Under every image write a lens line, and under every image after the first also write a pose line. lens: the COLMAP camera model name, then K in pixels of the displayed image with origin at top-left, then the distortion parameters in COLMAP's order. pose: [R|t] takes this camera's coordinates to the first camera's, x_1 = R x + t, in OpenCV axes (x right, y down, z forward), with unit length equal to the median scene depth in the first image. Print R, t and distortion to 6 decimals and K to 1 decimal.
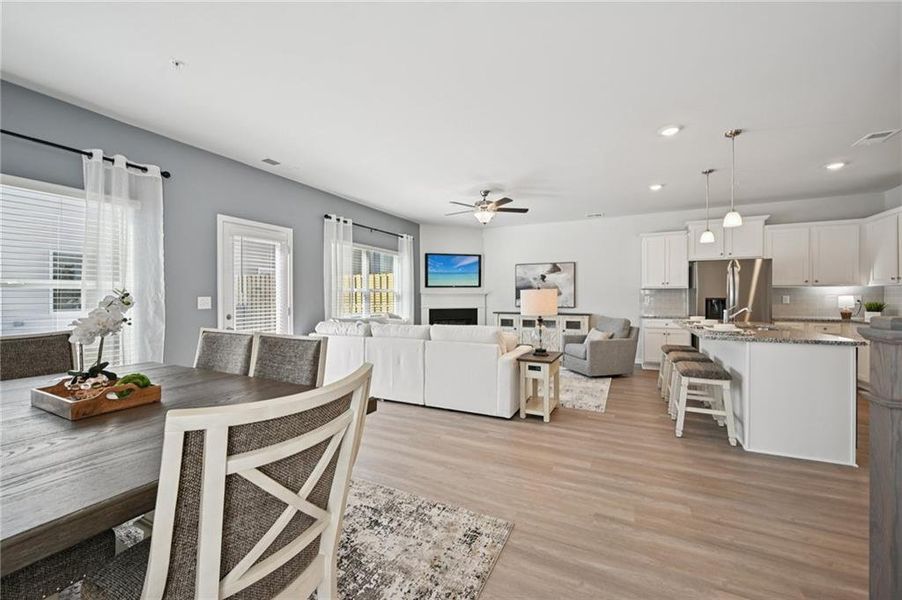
lens RADIAL K [[354.5, 0, 455.4], [0, 354.5, 300.6], [0, 0, 1]] dist [0.001370, 0.000191]
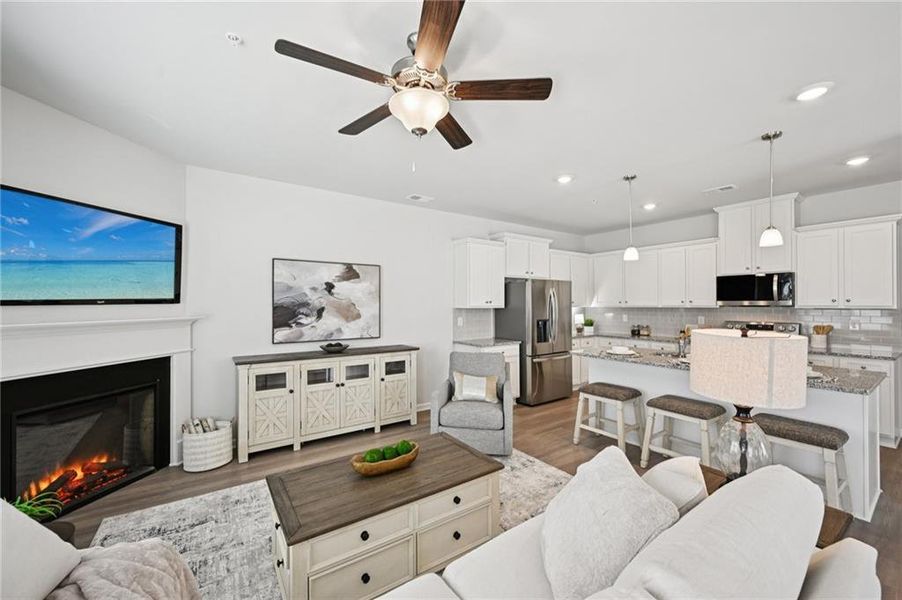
lens RADIAL K [[354.5, 0, 455.4], [0, 354.5, 300.6], [0, 0, 1]] dist [0.001370, 0.000191]
pose [[0.495194, 0.009236, 0.868733, -0.139899], [0.010922, 0.999798, -0.016855, -0.033337], [-0.868714, 0.017834, 0.494993, 0.561198]]
